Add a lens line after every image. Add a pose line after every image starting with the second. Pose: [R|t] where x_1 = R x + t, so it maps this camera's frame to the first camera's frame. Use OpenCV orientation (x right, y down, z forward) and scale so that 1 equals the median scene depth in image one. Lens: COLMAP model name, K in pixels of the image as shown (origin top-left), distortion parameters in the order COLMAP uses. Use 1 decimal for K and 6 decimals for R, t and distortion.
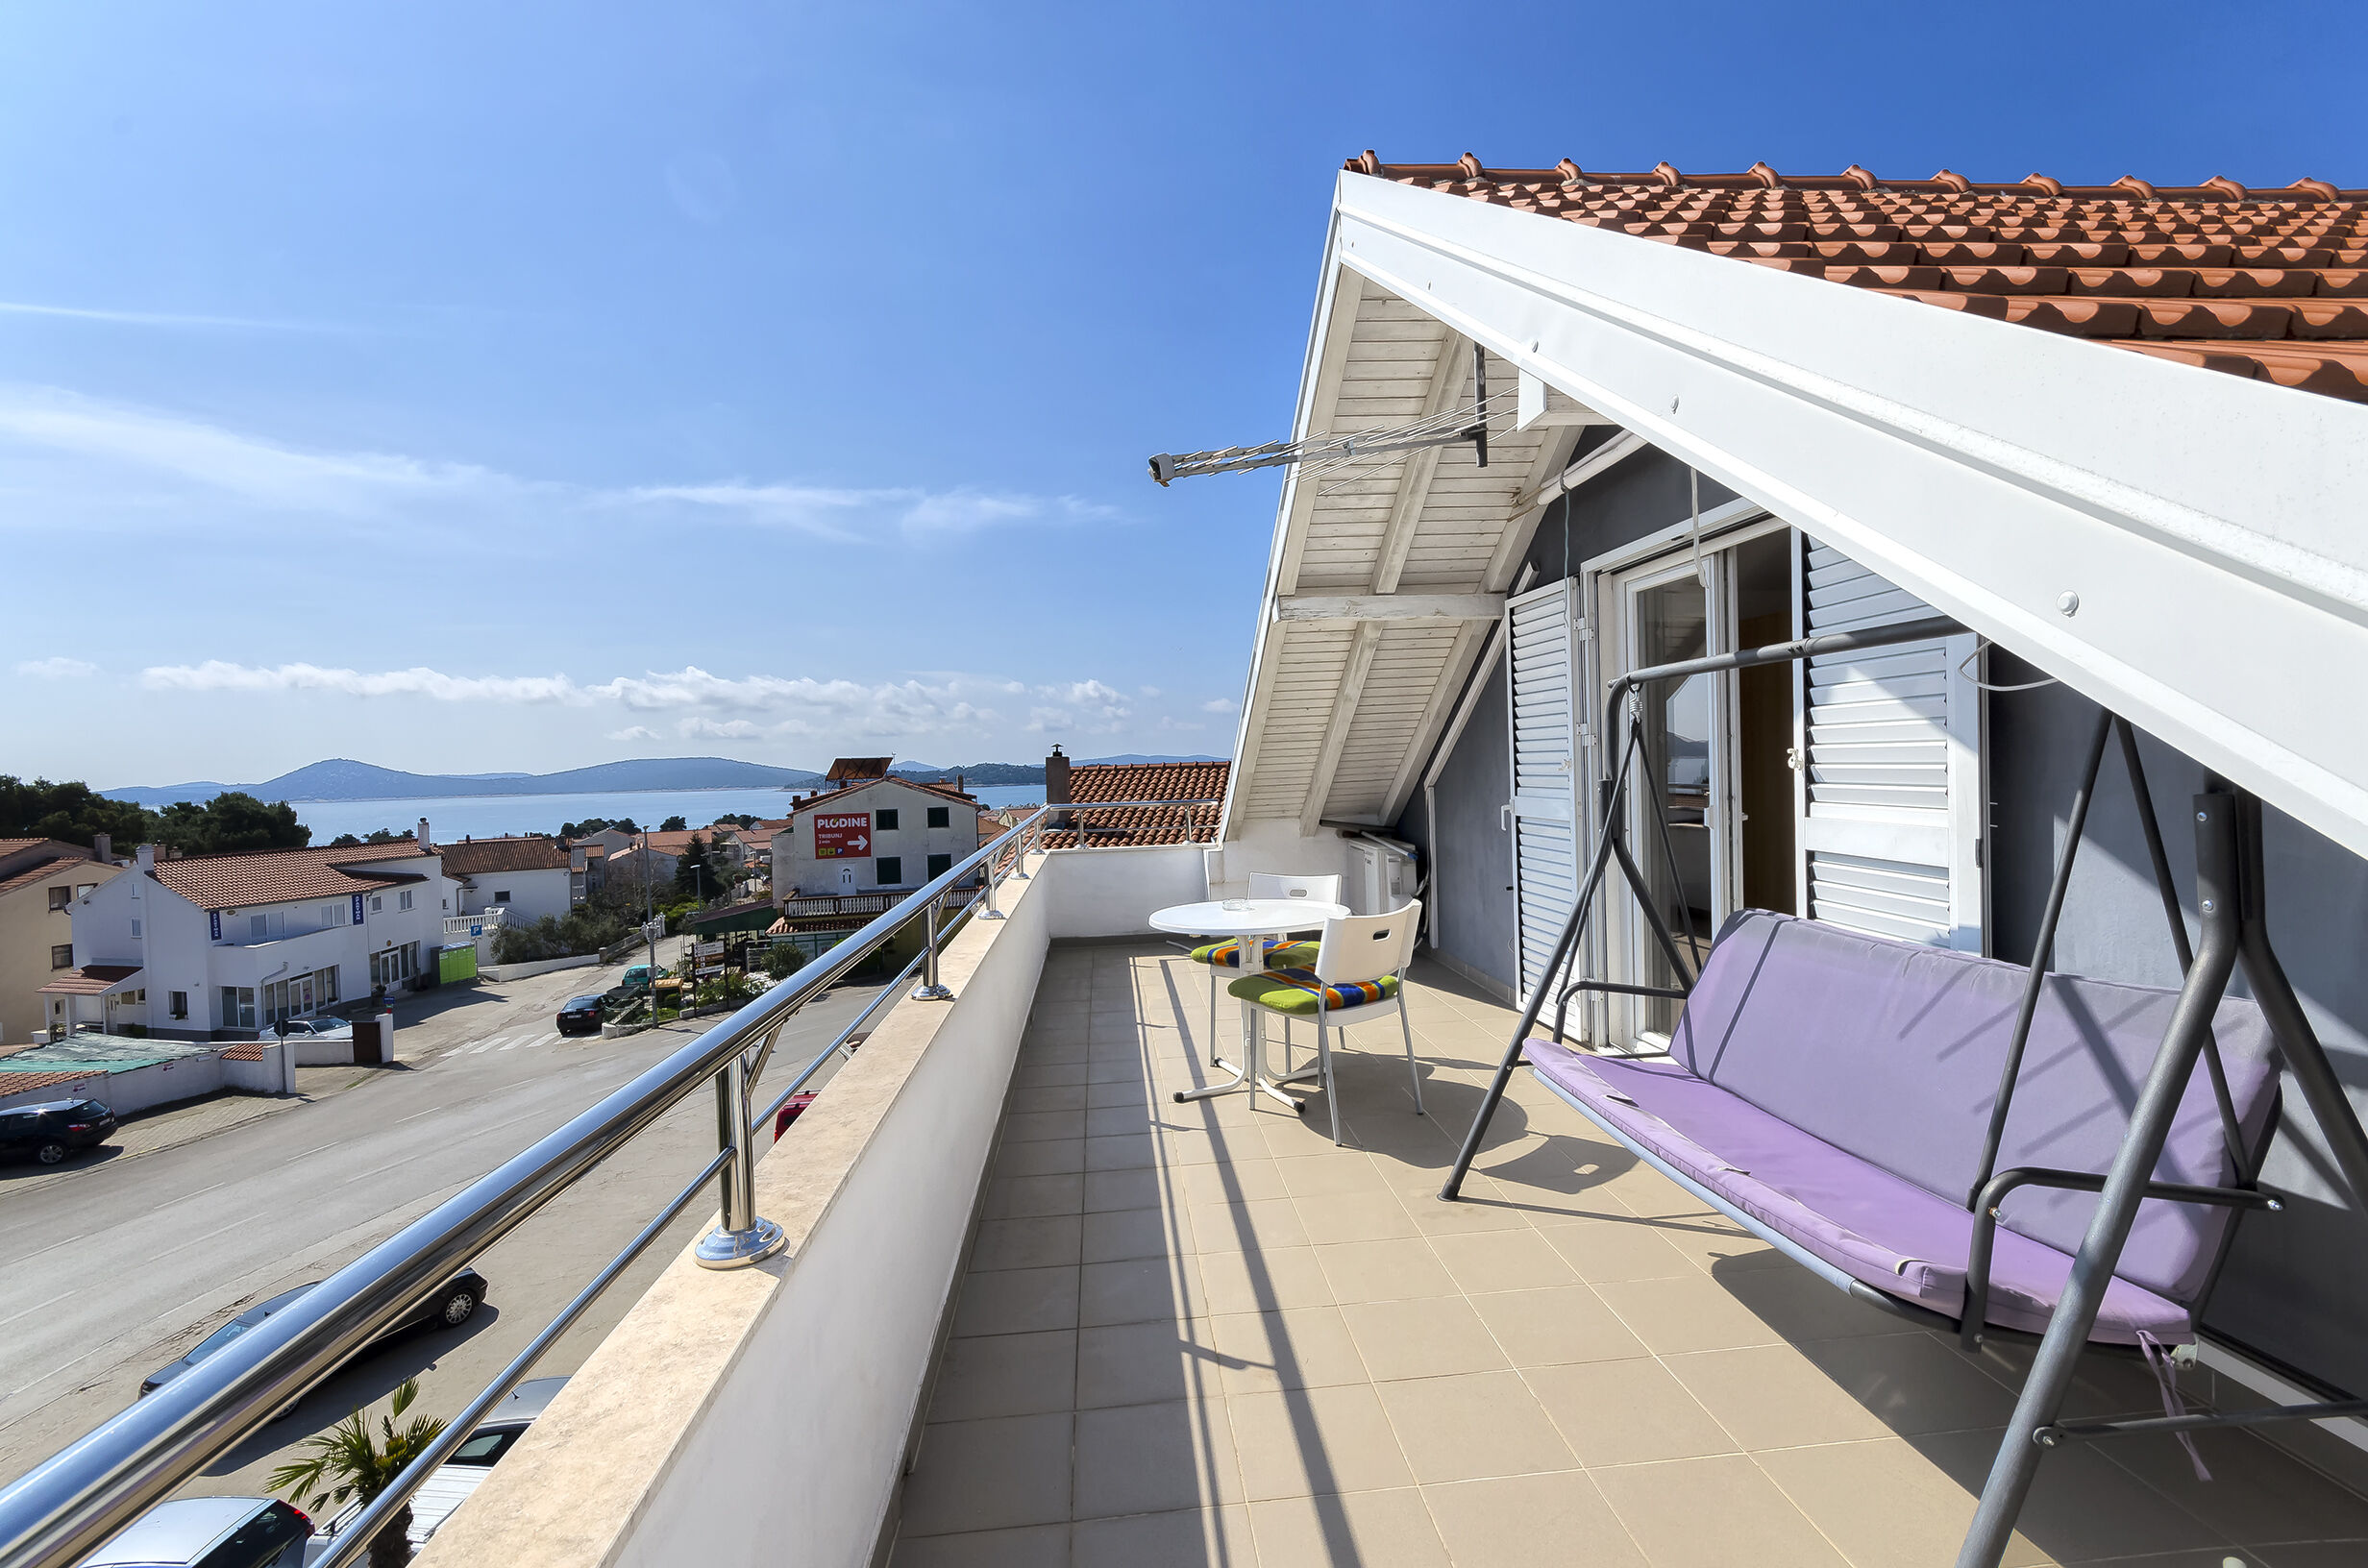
lens RADIAL K [[1040.0, 0, 1193.9], [0, 1040.0, 785.1], [0, 0, 1]] dist [0.002853, 0.000917]
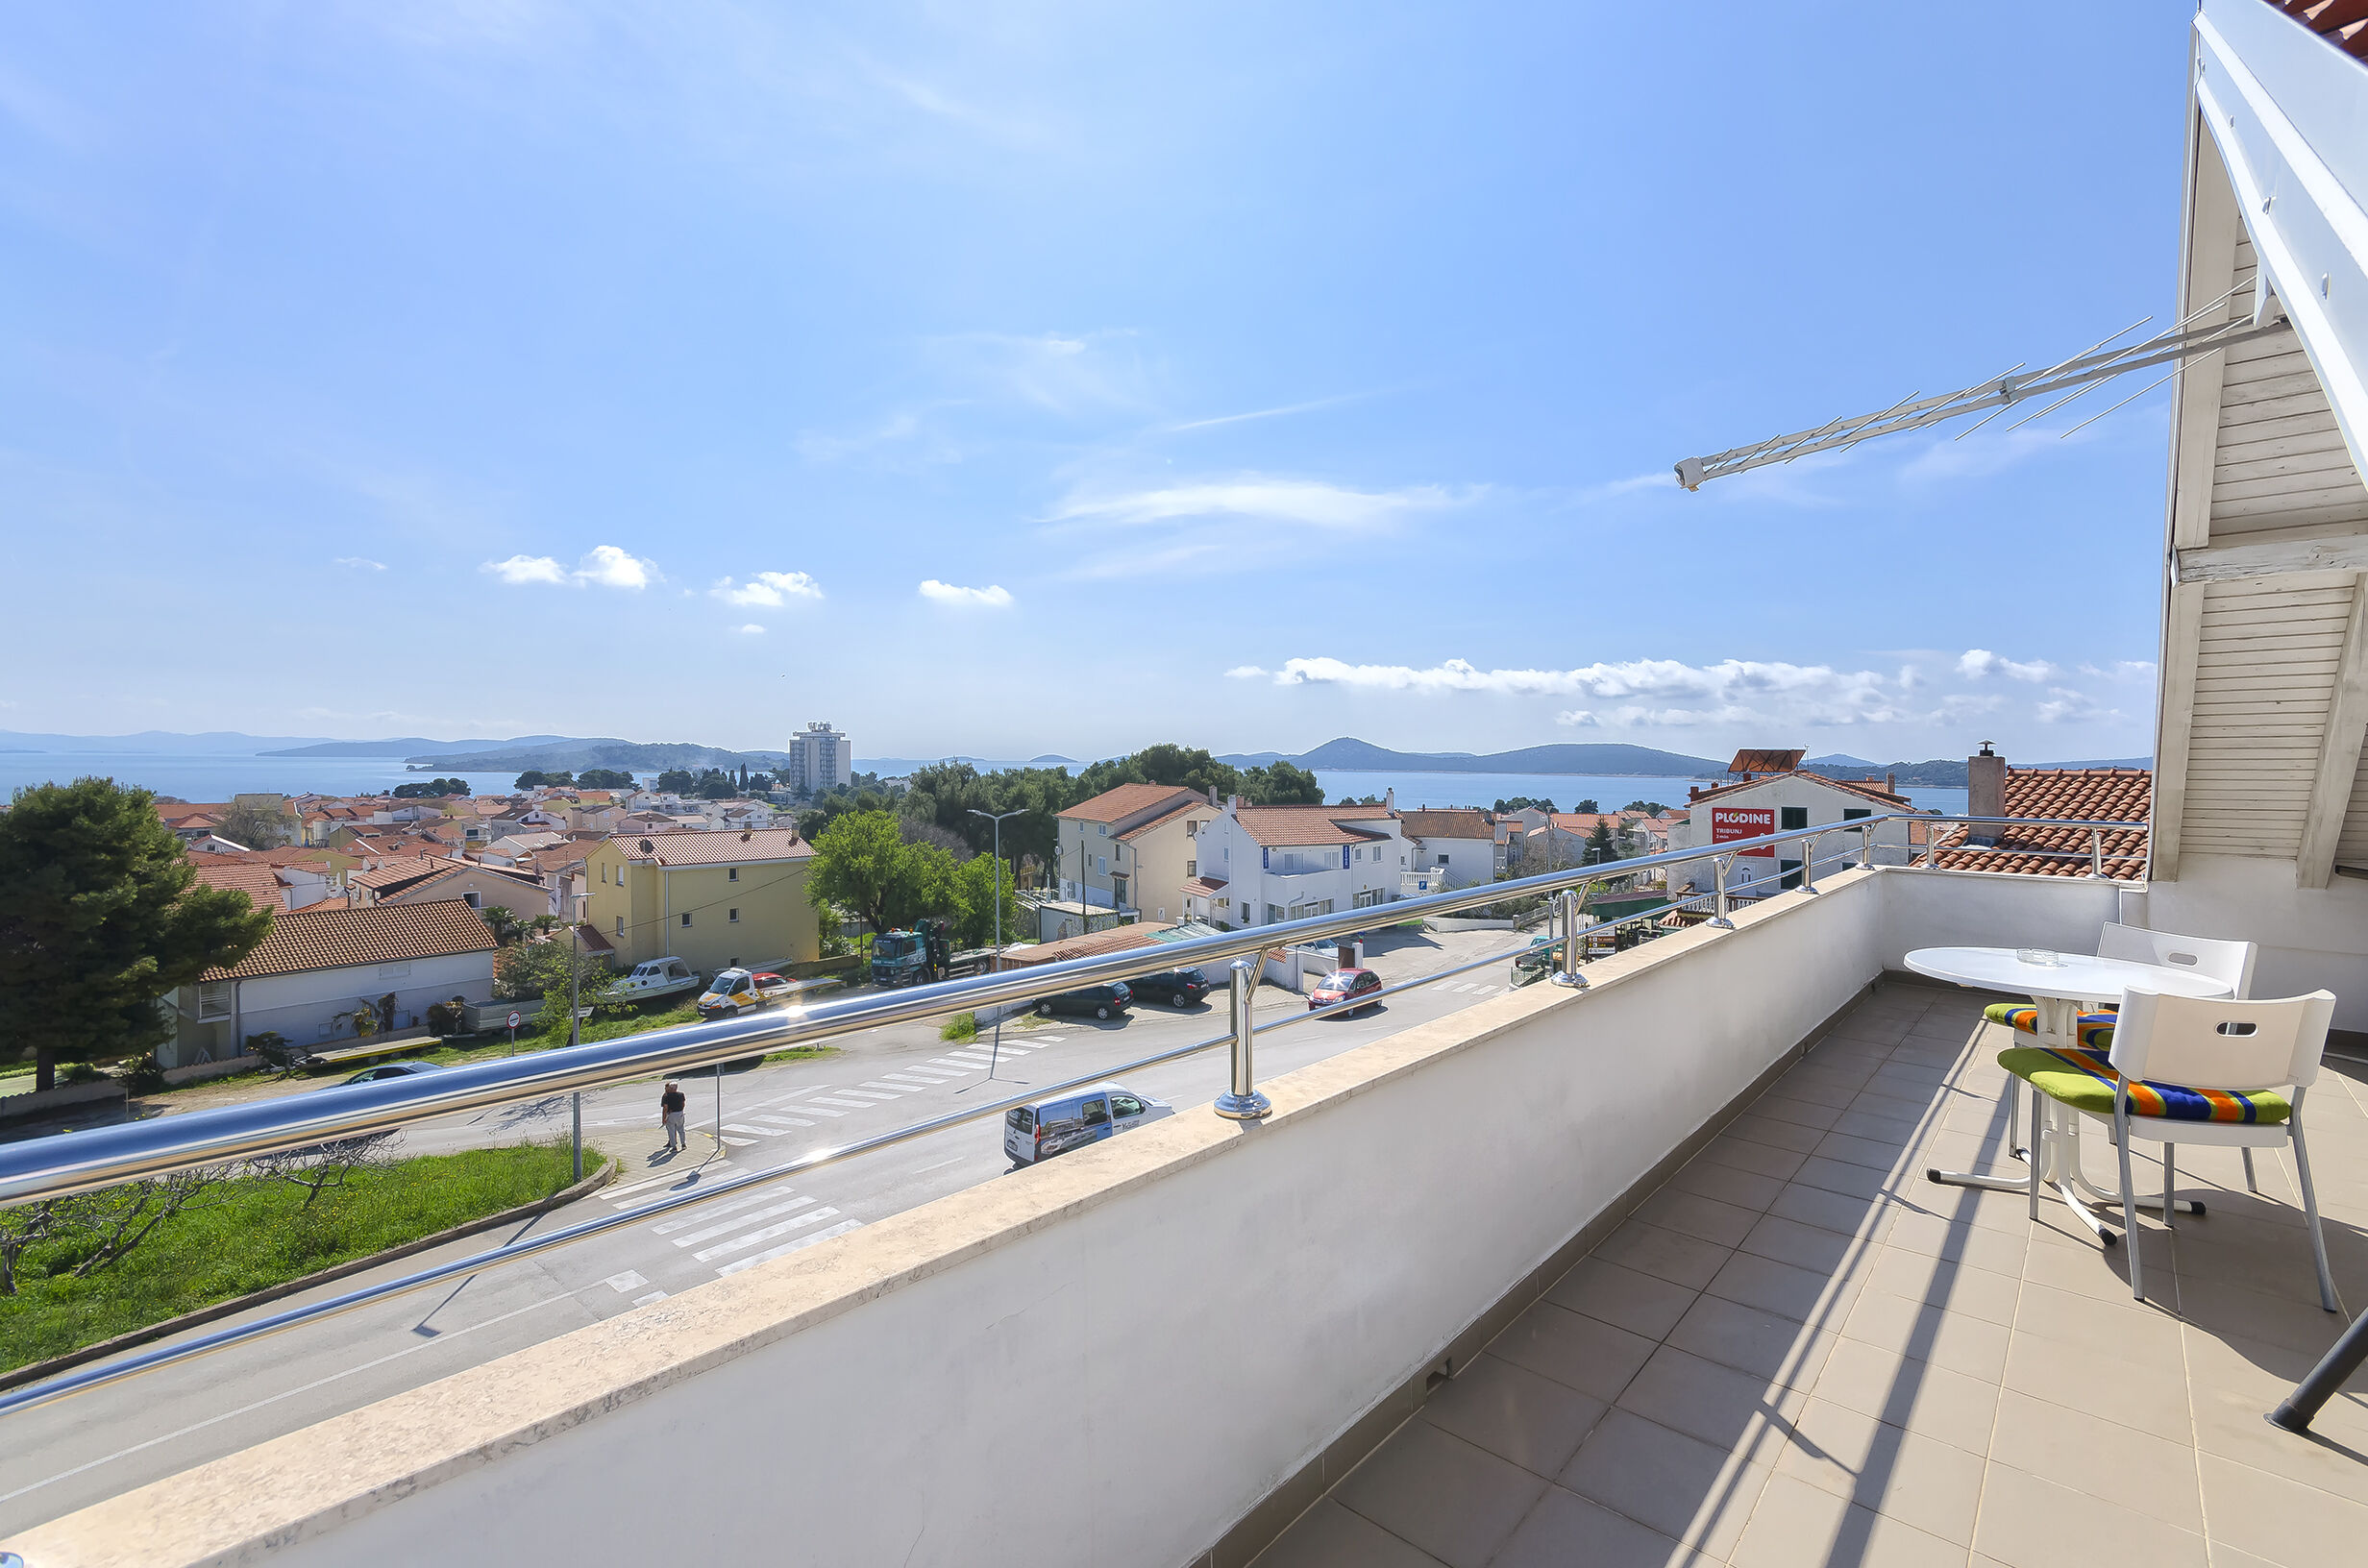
lens RADIAL K [[1040.0, 0, 1193.9], [0, 1040.0, 785.1], [0, 0, 1]] dist [0.002853, 0.000917]
pose [[0.683548, 0.055004, -0.727830, 0.170338], [-0.046435, 0.998414, 0.031843, -0.009477], [0.728427, 0.012030, 0.685018, -0.001941]]
